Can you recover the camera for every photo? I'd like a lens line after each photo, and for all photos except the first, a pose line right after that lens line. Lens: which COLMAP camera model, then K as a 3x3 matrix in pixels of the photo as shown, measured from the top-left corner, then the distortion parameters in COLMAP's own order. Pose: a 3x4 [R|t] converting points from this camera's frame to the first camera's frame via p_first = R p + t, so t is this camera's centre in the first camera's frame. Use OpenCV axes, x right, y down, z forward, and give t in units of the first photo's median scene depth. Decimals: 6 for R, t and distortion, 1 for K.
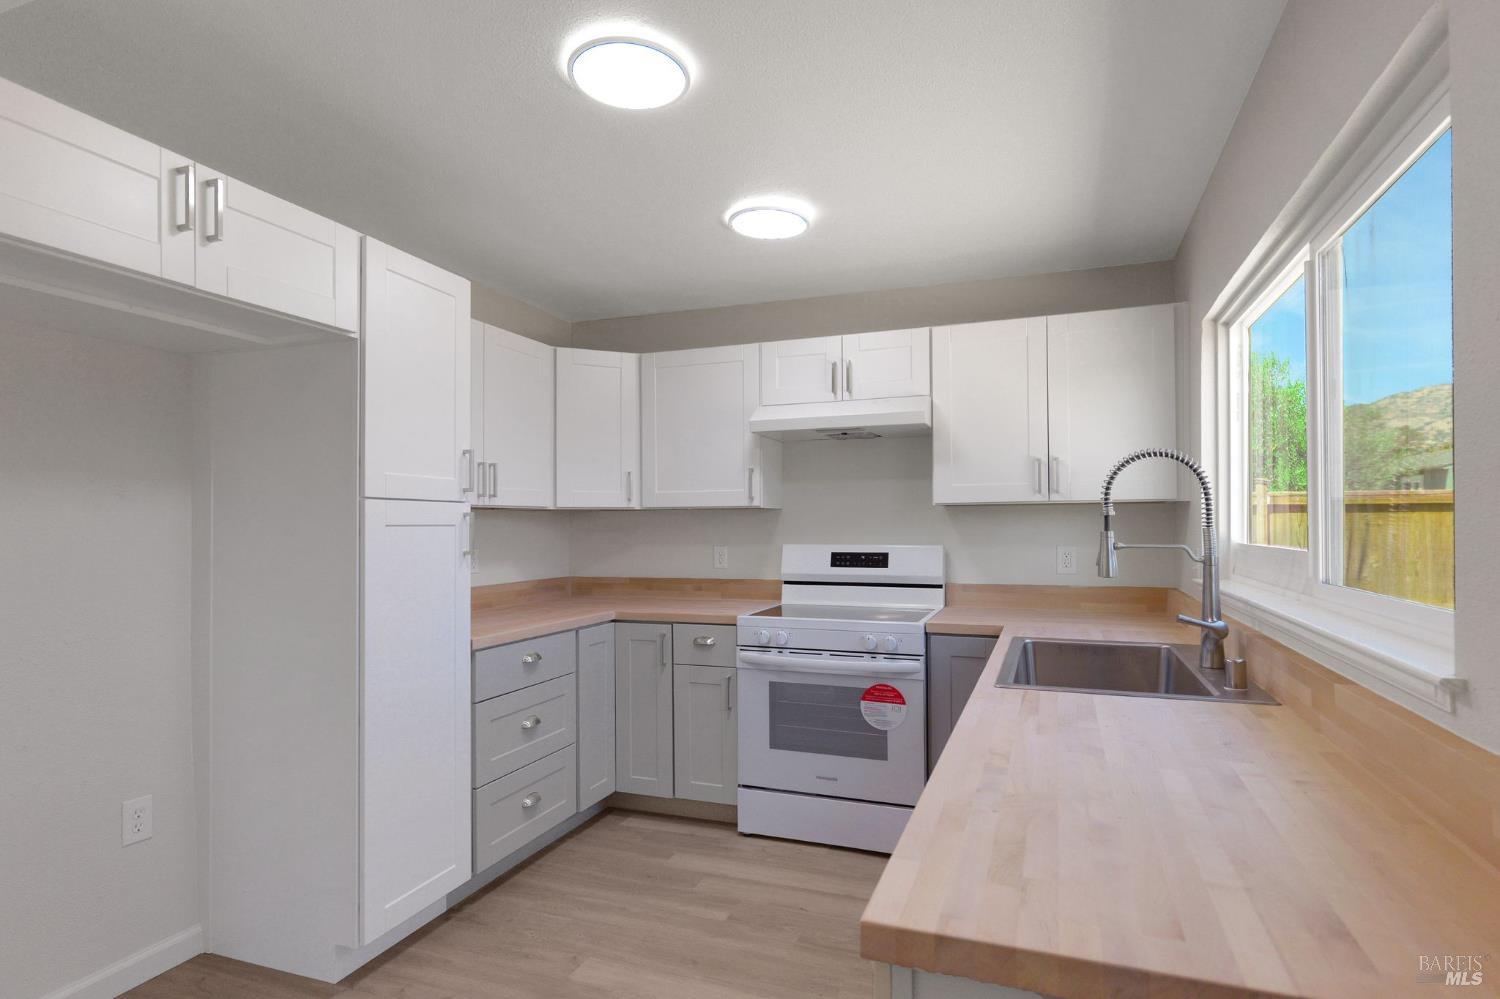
lens RADIAL K [[766.7, 0, 759.2], [0, 766.7, 509.6], [0, 0, 1]] dist [-0.006692, -0.000435]
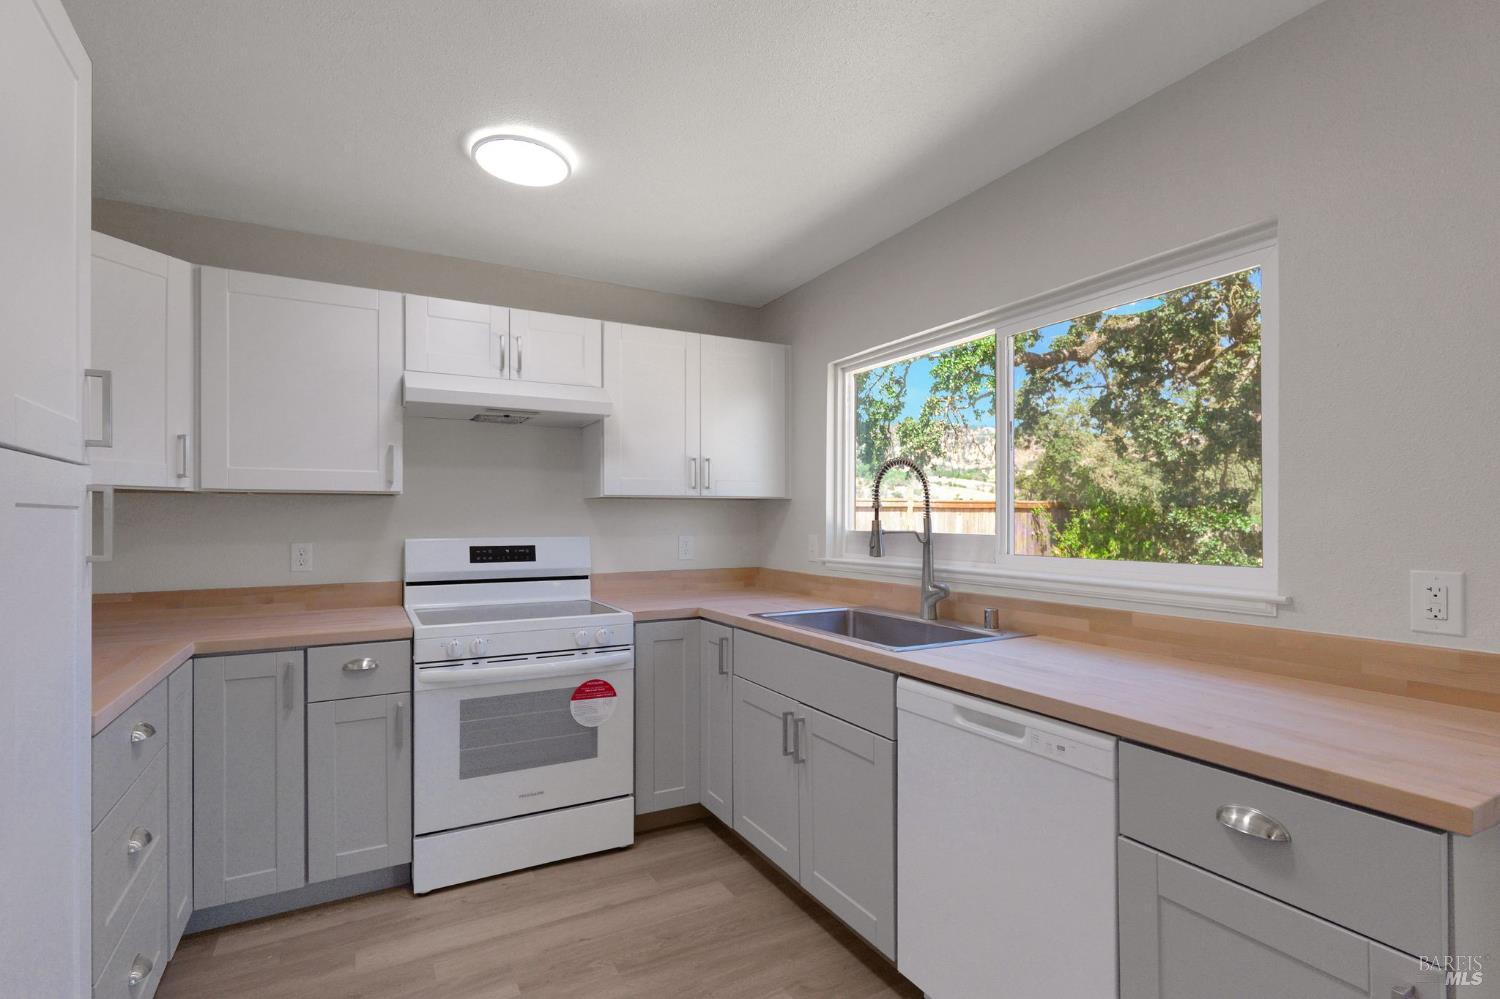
lens RADIAL K [[705.8, 0, 744.4], [0, 705.8, 509.3], [0, 0, 1]] dist [-0.003220, -0.000138]
pose [[0.659577, 0.013909, 0.751508, -0.355044], [-0.016701, 0.999853, -0.003848, 0.011594], [-0.751452, -0.010013, 0.659712, 0.247889]]
